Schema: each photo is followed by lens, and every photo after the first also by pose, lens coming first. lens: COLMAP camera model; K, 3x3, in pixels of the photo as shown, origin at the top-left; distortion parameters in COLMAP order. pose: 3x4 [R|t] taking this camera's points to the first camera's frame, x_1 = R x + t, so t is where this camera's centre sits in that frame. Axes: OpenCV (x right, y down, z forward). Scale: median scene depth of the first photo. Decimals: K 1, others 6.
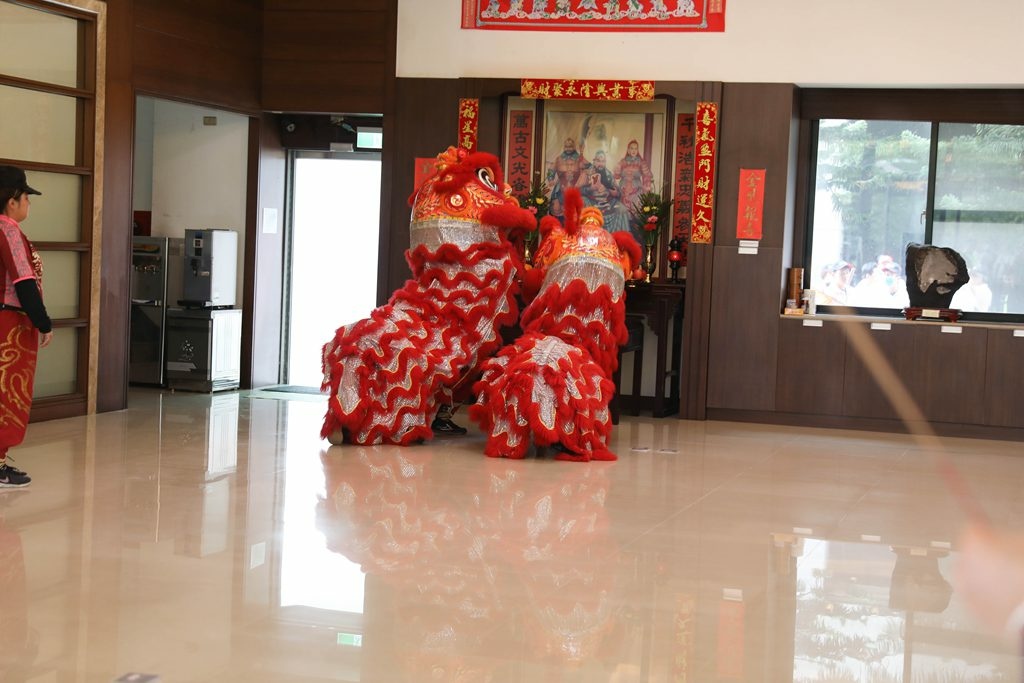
lens RADIAL K [[1892.3, 0, 504.5], [0, 1892.3, 338.7], [0, 0, 1]] dist [0.231522, 0.000000]
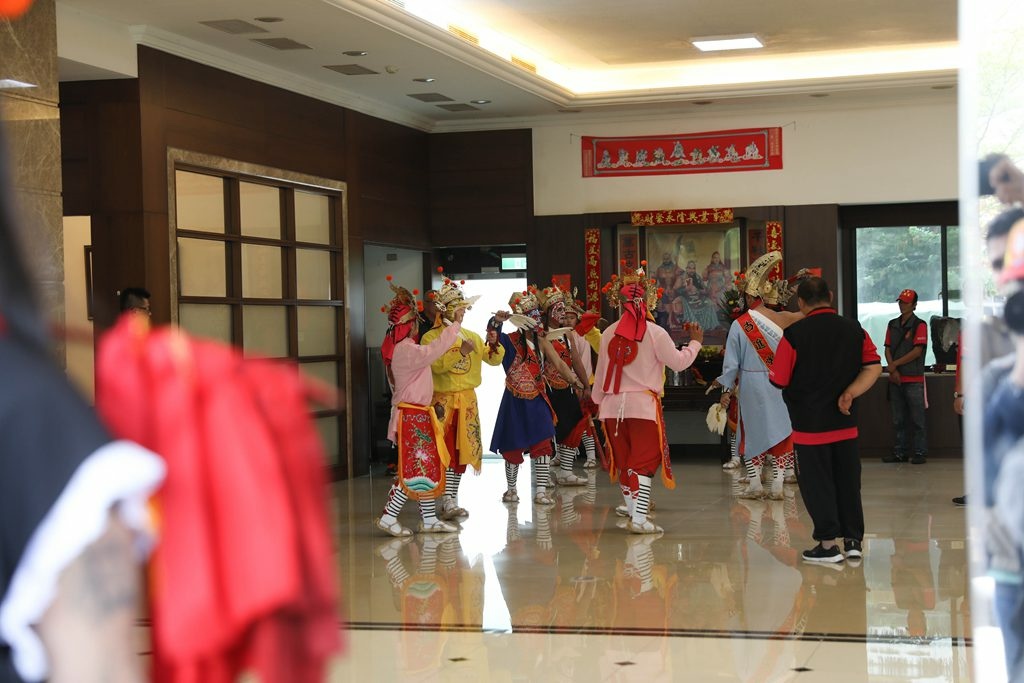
lens RADIAL K [[1892.3, 0, 510.5], [0, 1892.3, 338.4], [0, 0, 1]] dist [0.231522, 0.000000]
pose [[0.997870, -0.063770, 0.013737, -0.099009], [0.064345, 0.996841, -0.046567, 0.008584], [-0.010724, 0.047352, 0.998821, -0.323981]]
